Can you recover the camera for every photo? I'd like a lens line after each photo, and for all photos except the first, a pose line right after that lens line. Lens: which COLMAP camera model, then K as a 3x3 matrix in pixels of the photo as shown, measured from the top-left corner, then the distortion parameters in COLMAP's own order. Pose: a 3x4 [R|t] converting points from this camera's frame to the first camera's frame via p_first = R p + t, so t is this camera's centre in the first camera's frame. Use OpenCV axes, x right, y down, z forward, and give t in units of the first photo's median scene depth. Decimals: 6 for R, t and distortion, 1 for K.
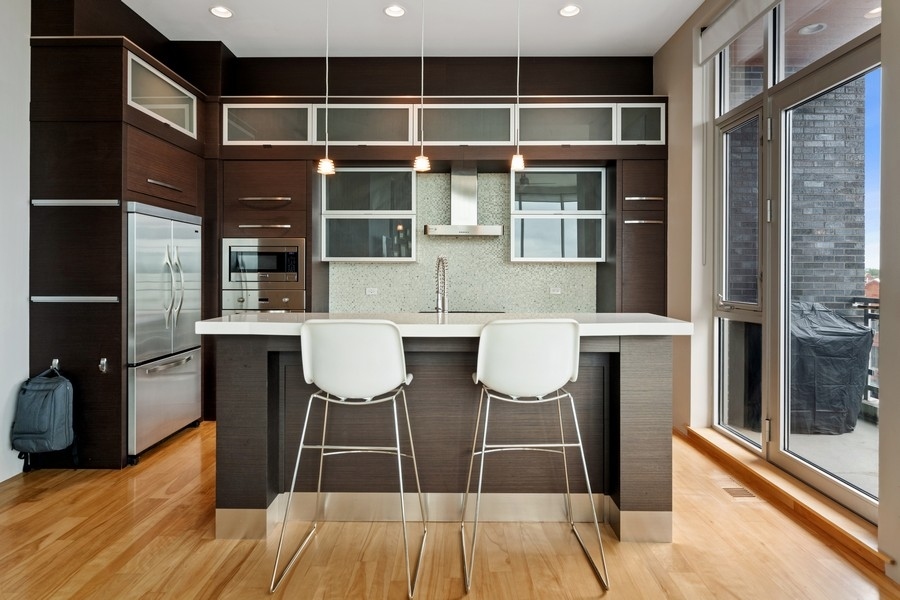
lens RADIAL K [[491.1, 0, 456.5], [0, 491.1, 279.2], [0, 0, 1]] dist [-0.005732, 0.000311]
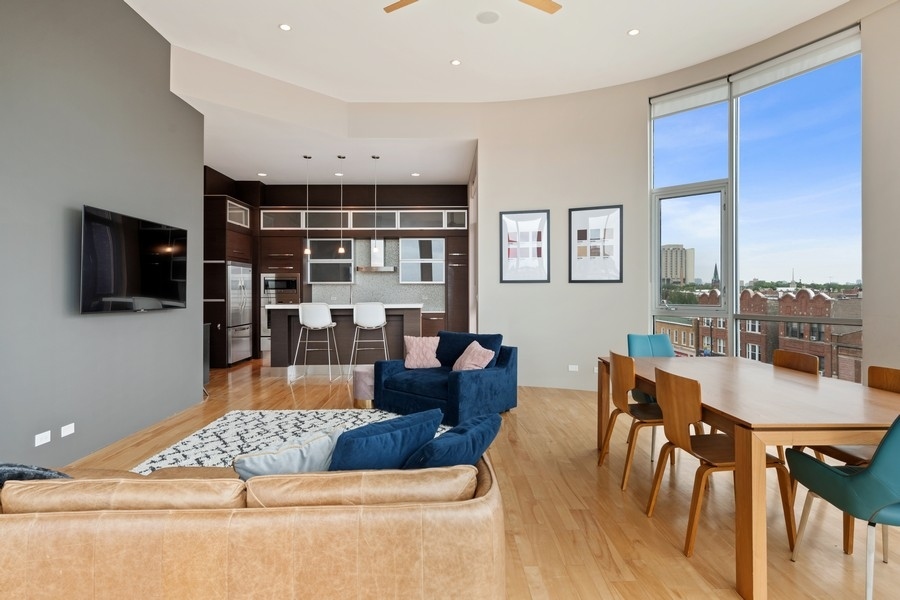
lens RADIAL K [[469.3, 0, 449.7], [0, 469.3, 297.0], [0, 0, 1]] dist [0.002438, 0.000033]
pose [[0.999915, -0.004065, 0.012380, 0.322978], [0.004022, 0.999986, 0.003553, 0.014988], [-0.012394, -0.003503, 0.999917, -1.064991]]
